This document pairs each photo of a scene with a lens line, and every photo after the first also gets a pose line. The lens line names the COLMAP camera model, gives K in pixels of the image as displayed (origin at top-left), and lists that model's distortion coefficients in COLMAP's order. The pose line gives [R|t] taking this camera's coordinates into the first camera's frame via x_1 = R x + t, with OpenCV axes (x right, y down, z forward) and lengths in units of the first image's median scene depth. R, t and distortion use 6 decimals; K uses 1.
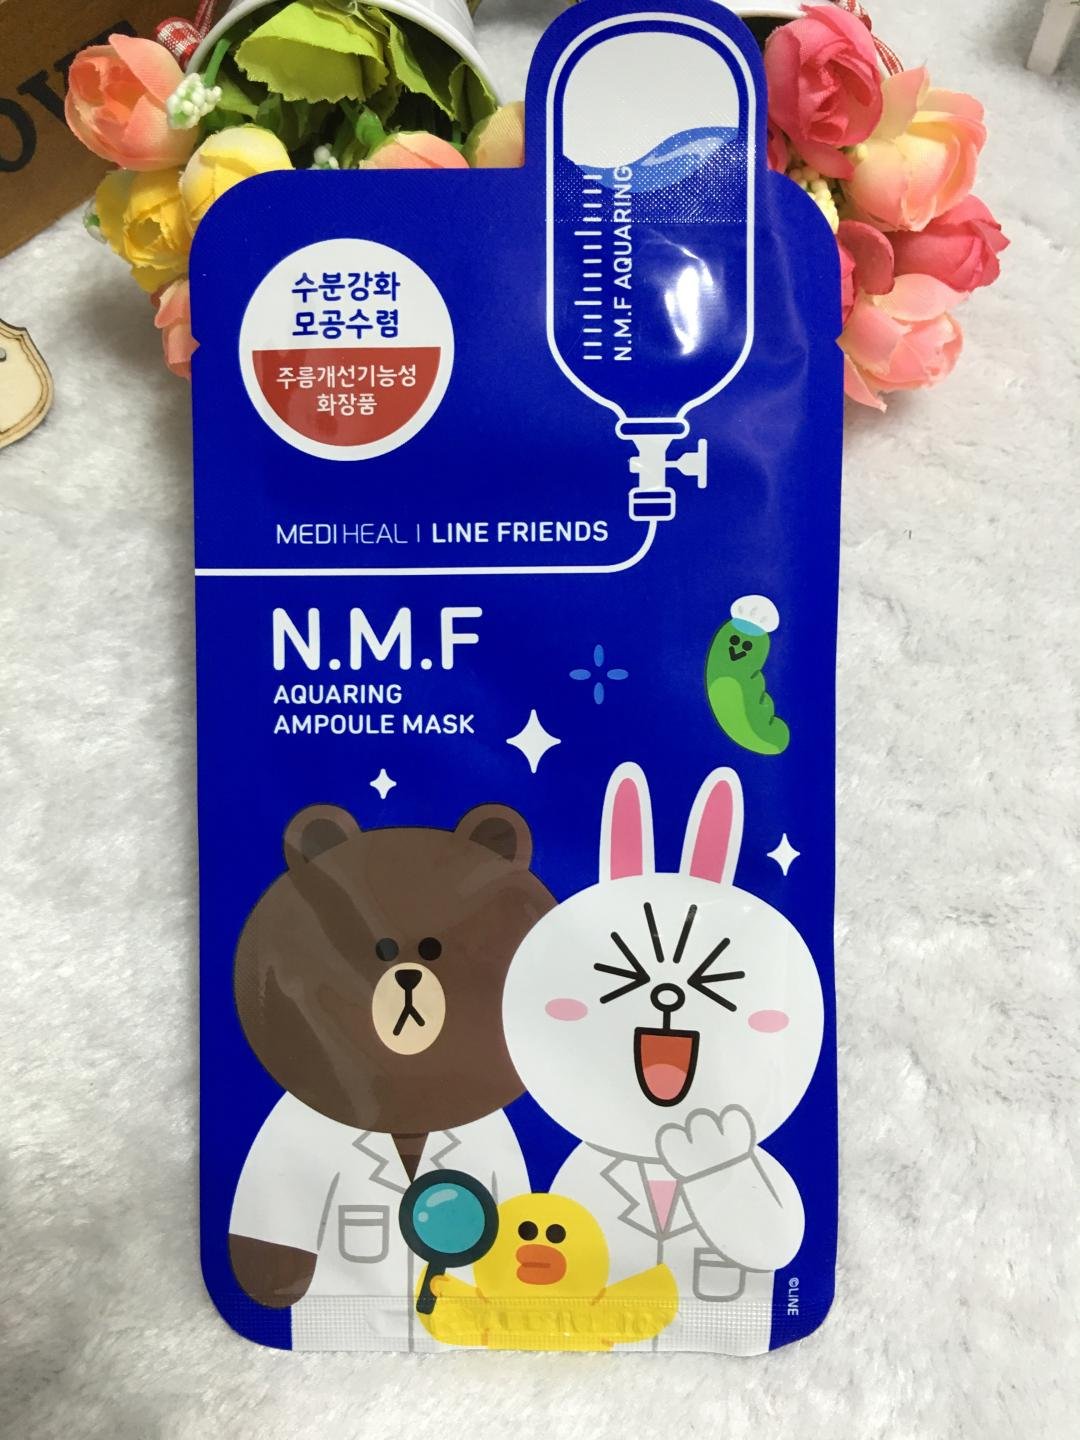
lens RADIAL K [[1315.6, 0, 503.0], [0, 1315.6, 720.1], [0, 0, 1]] dist [0.007307, 0.002053]
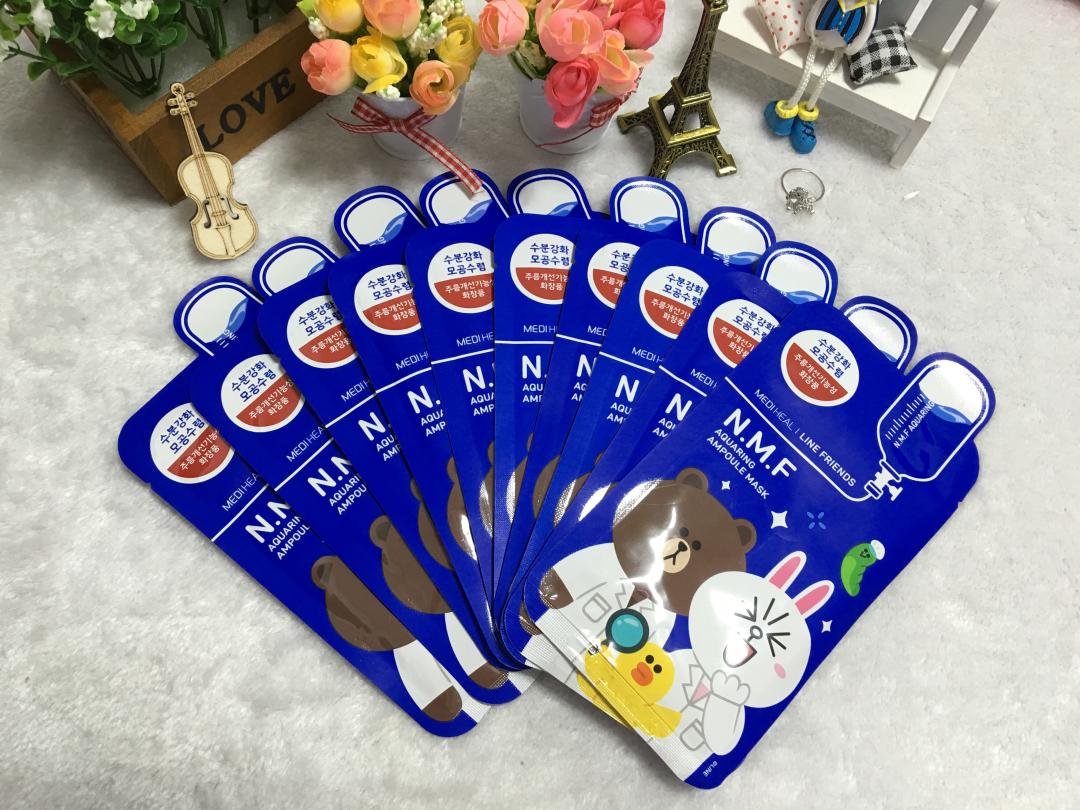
lens RADIAL K [[986.7, 0, 540.0], [0, 986.7, 405.0], [0, 0, 1]] dist [0.007307, 0.002053]
pose [[0.690499, 0.673555, -0.263693, 0.055085], [-0.629624, 0.739136, 0.239271, -0.296446], [0.356067, 0.000811, 0.934460, -0.869370]]
